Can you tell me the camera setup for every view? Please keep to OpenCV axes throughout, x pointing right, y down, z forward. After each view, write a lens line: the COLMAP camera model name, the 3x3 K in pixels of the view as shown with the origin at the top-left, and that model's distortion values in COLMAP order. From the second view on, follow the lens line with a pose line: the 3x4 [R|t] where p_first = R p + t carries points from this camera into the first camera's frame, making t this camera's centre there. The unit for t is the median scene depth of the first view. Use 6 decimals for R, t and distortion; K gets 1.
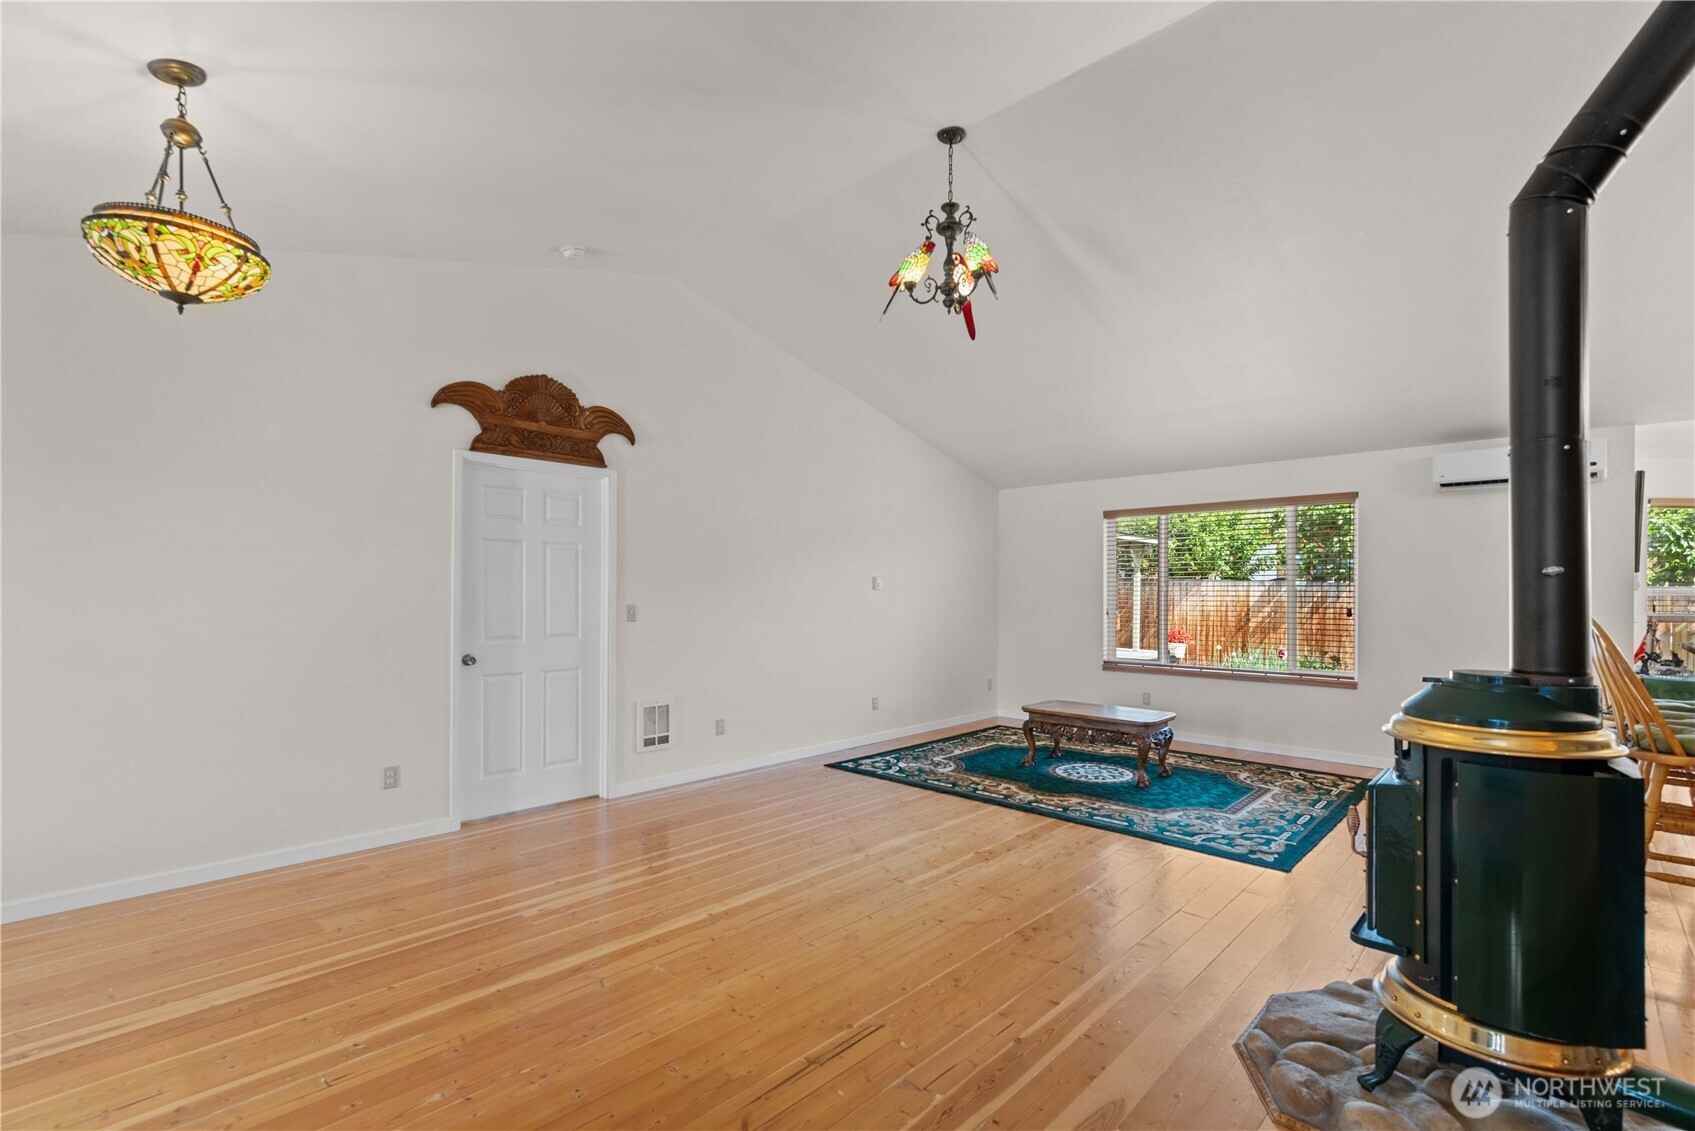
lens RADIAL K [[740.9, 0, 858.3], [0, 740.9, 582.8], [0, 0, 1]] dist [-0.002125, 0.000037]
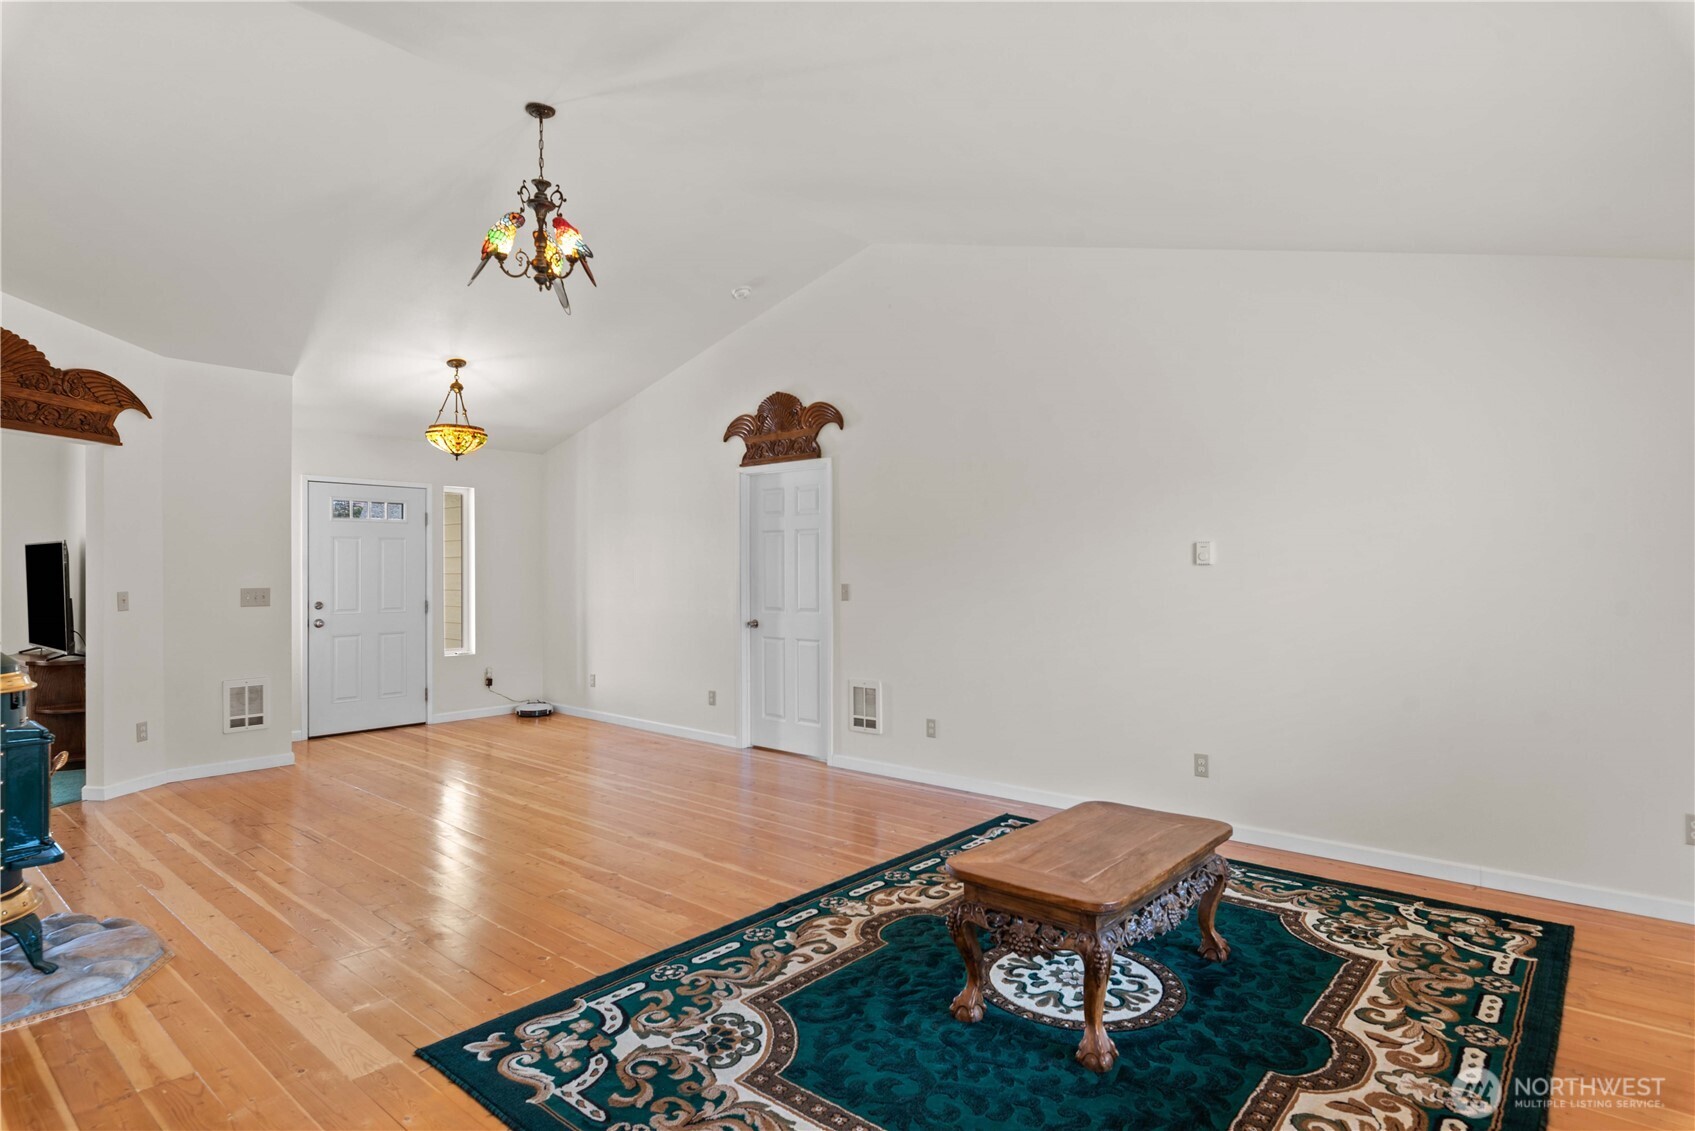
lens RADIAL K [[890.0, 0, 847.5], [0, 890.0, 565.5], [0, 0, 1]] dist [-0.001727, 0.000477]
pose [[0.060789, -0.009539, -0.998105, 1.050051], [0.017561, 0.999810, -0.008485, 0.015829], [0.997996, -0.017012, 0.060945, 1.048972]]
